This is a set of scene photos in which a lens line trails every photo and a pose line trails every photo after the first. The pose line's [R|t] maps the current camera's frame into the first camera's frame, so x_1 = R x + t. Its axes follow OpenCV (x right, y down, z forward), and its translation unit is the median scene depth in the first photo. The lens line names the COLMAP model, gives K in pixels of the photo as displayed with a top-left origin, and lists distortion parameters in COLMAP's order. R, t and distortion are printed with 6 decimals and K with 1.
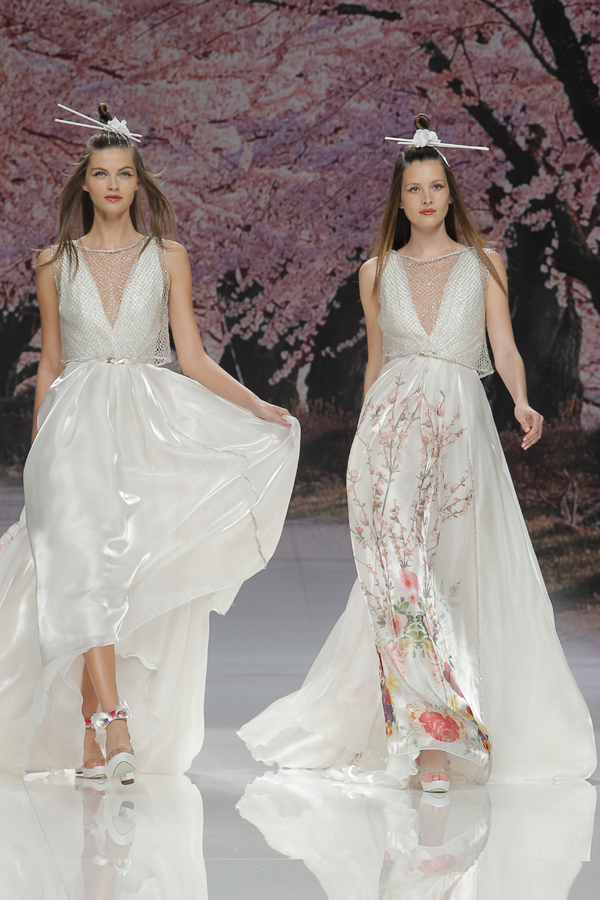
lens RADIAL K [[4133.4, 0, 299.3], [0, 4133.4, 450.6], [0, 0, 1]] dist [0.457779, 2.137994]
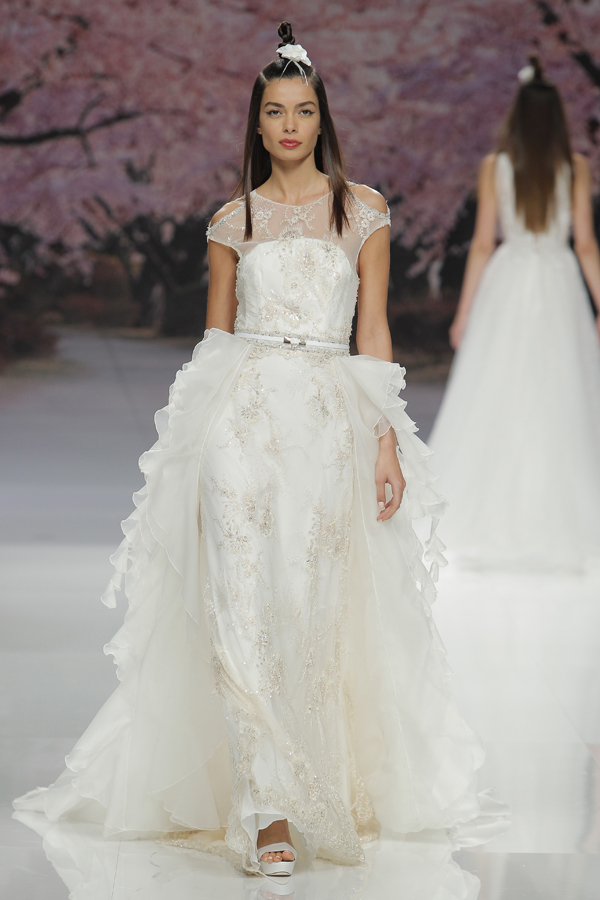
lens RADIAL K [[6103.1, 0, 298.1], [0, 6103.1, 450.9], [0, 0, 1]] dist [1.004646, 7.585914]
pose [[0.998514, 0.015099, -0.052357, 0.056742], [-0.016003, 0.999729, -0.016883, 0.068190], [0.052088, 0.017696, 0.998486, -0.836921]]
